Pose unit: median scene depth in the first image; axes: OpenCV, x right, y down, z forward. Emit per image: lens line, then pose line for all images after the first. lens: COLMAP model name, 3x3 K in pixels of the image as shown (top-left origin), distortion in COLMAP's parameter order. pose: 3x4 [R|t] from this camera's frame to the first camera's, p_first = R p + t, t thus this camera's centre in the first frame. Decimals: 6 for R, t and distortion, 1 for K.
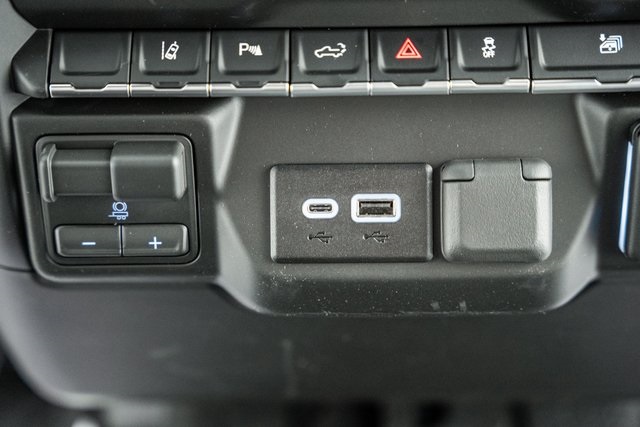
lens RADIAL K [[1268.2, 0, 318.5], [0, 1268.2, 209.0], [0, 0, 1]] dist [0.198363, 0.000000]
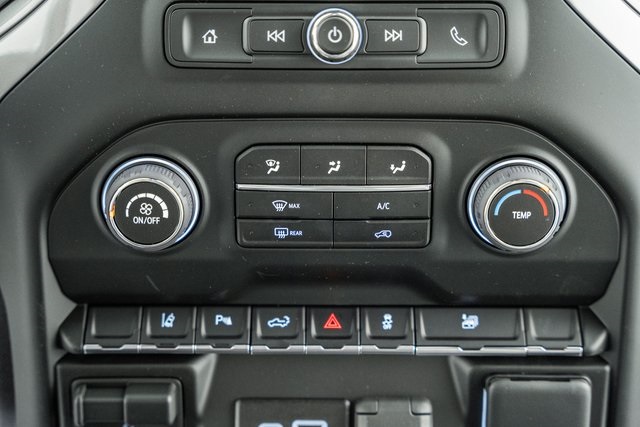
lens RADIAL K [[1268.2, 0, 318.8], [0, 1268.2, 199.3], [0, 0, 1]] dist [0.198363, 0.000000]
pose [[0.999867, 0.015404, 0.005437, 0.044425], [-0.014811, 0.995263, -0.096089, -0.123591], [-0.006891, 0.095996, 0.995358, -0.451525]]
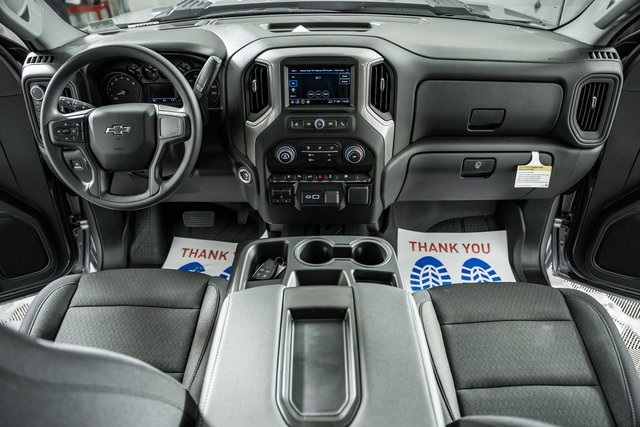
lens RADIAL K [[460.2, 0, 314.6], [0, 460.2, 215.4], [0, 0, 1]] dist [-0.146336, 0.079571]
pose [[0.999928, 0.008773, -0.008207, 0.062560], [-0.007927, 0.995158, 0.097971, -0.160821], [0.009027, -0.097899, 0.995155, -1.746337]]
